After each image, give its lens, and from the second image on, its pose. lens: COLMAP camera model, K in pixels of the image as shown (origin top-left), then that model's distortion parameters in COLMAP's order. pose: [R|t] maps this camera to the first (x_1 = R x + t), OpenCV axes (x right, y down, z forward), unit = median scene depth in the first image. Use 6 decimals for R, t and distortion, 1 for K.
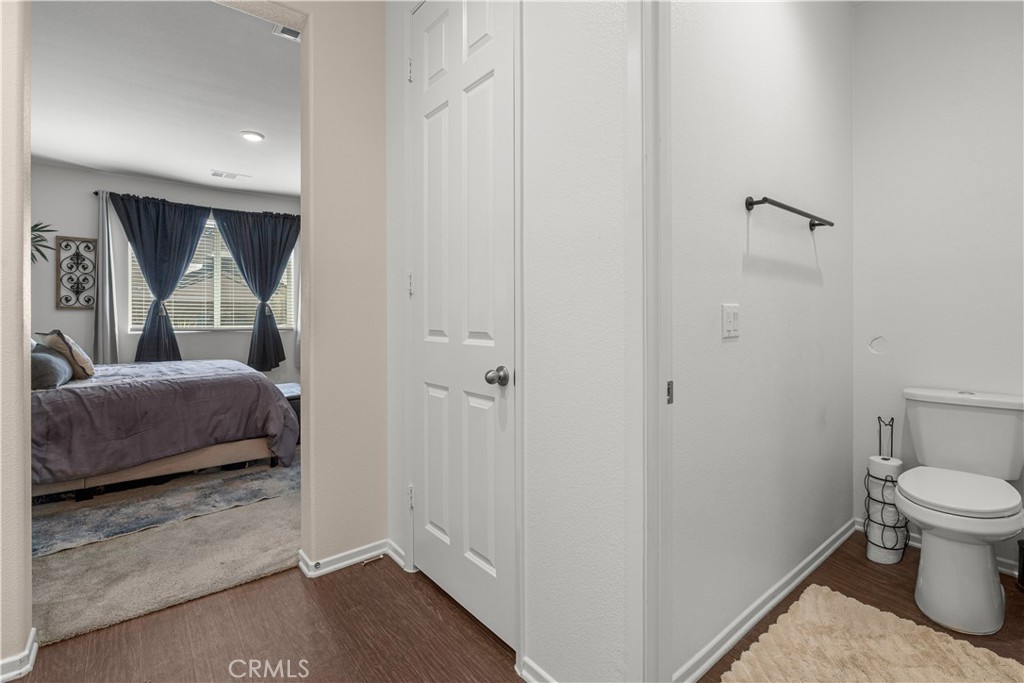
lens RADIAL K [[463.9, 0, 514.8], [0, 463.9, 318.6], [0, 0, 1]] dist [-0.000937, 0.000083]
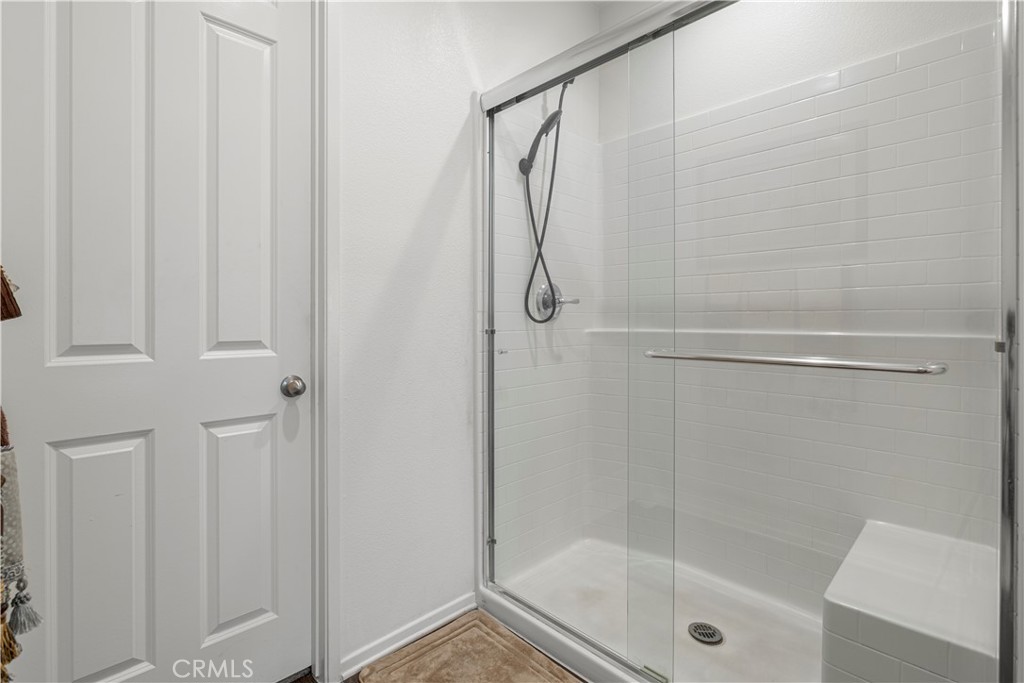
lens RADIAL K [[463.9, 0, 514.8], [0, 463.9, 318.6], [0, 0, 1]] dist [-0.000937, 0.000083]
pose [[-0.090494, -0.000436, 0.995897, -0.930076], [-0.001756, 0.999998, 0.000279, -0.010670], [-0.995895, -0.001723, -0.090495, 0.610474]]
